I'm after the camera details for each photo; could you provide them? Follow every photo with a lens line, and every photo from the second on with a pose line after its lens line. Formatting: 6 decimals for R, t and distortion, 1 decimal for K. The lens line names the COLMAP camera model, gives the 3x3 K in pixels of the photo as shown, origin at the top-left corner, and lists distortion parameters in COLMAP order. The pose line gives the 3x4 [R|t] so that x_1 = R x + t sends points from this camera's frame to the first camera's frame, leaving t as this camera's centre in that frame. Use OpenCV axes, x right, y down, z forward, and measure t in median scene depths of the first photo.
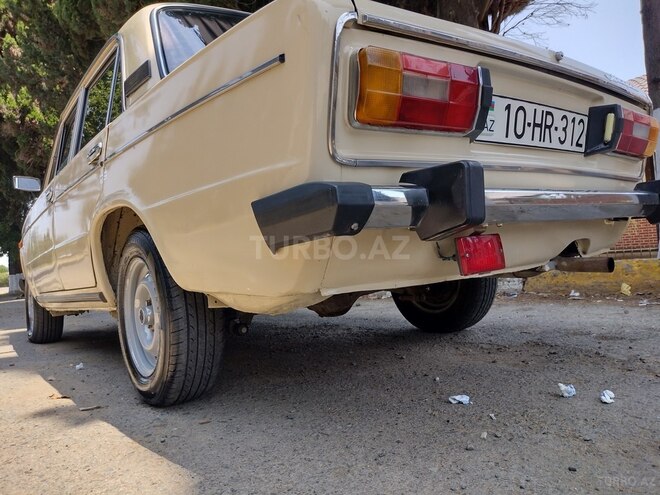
lens RADIAL K [[497.3, 0, 330.0], [0, 497.3, 247.5], [0, 0, 1]] dist [0.000107, -0.002814]
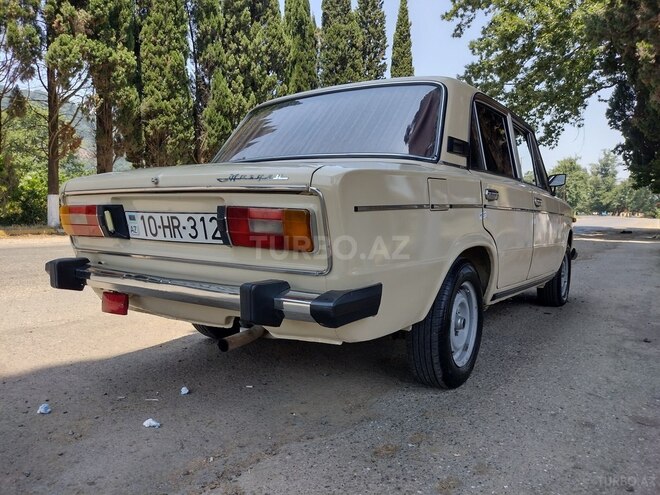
lens RADIAL K [[508.1, 0, 333.2], [0, 508.1, 247.0], [0, 0, 1]] dist [-0.008742, 0.002045]
pose [[0.320930, 0.158218, -0.933794, 1.807937], [-0.026424, 0.987060, 0.158161, -0.403904], [0.946734, -0.026084, 0.320958, 0.924412]]
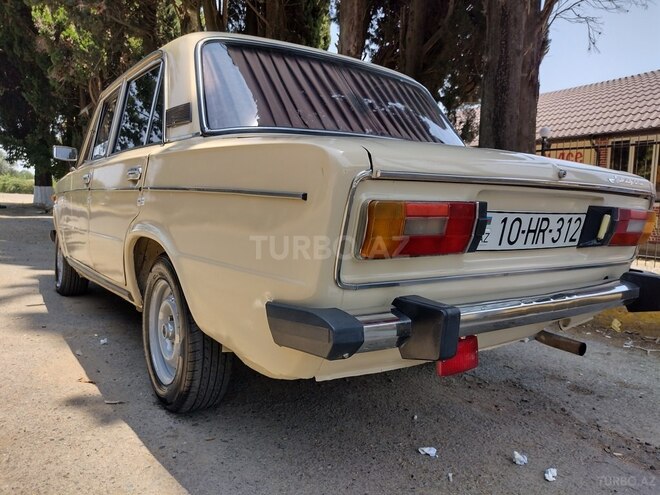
lens RADIAL K [[499.4, 0, 330.6], [0, 499.4, 246.4], [0, 0, 1]] dist [0.004873, -0.011420]
pose [[0.991764, 0.125081, -0.027544, 0.007949], [-0.121246, 0.986195, 0.112782, -0.266123], [0.041271, -0.108514, 0.993238, -0.116742]]
